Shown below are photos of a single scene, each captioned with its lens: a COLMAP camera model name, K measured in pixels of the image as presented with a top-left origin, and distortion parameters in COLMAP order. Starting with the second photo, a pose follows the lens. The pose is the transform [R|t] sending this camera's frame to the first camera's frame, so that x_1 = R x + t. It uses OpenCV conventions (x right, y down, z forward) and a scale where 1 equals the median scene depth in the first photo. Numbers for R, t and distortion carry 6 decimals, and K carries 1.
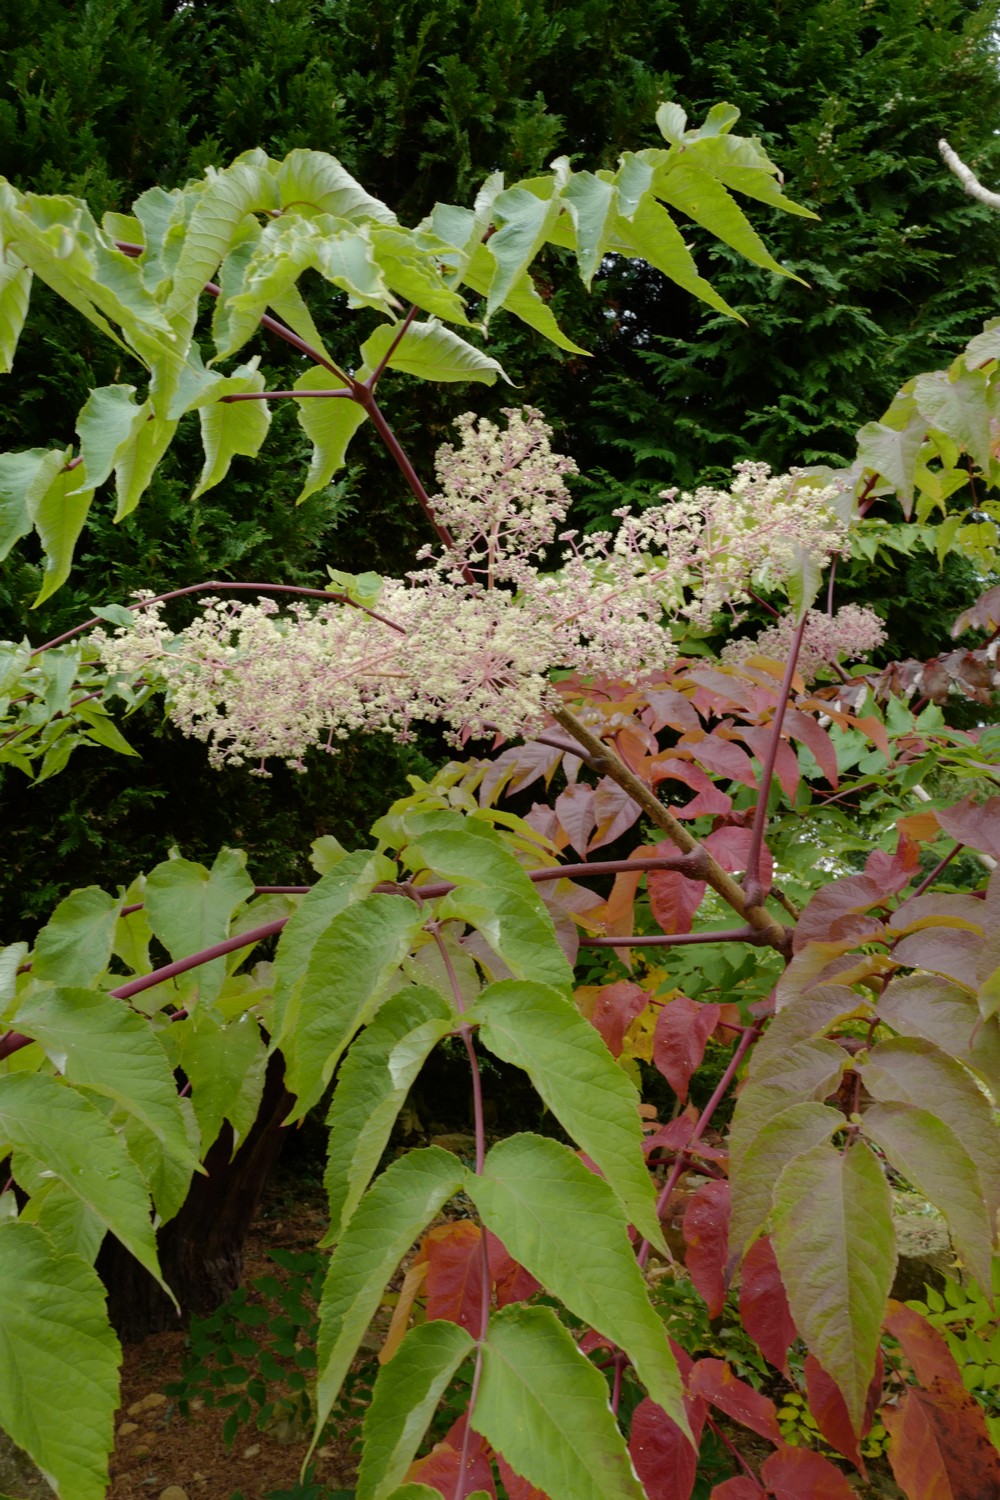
lens RADIAL K [[1137.3, 0, 503.0], [0, 1137.3, 749.2], [0, 0, 1]] dist [-0.006949, -0.000006]
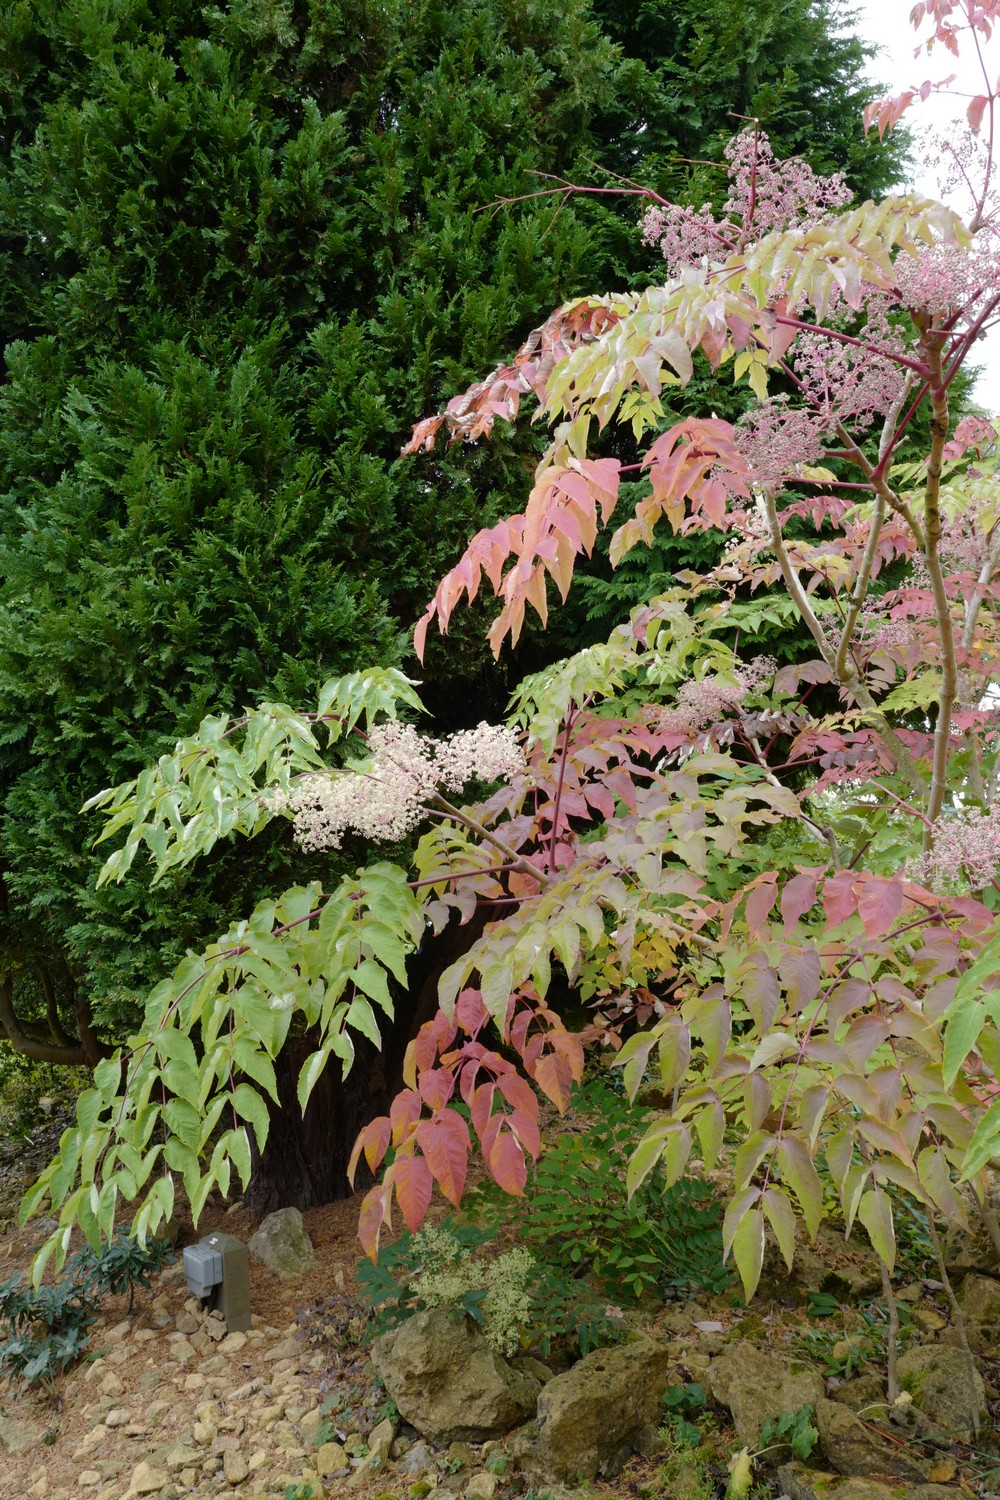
lens RADIAL K [[1137.3, 0, 499.9], [0, 1137.3, 754.5], [0, 0, 1]] dist [-0.006949, -0.000006]
pose [[0.977381, -0.096053, -0.188417, 0.355830], [0.104529, 0.993886, 0.035553, -0.127247], [0.183850, -0.054443, 0.981445, -0.762540]]
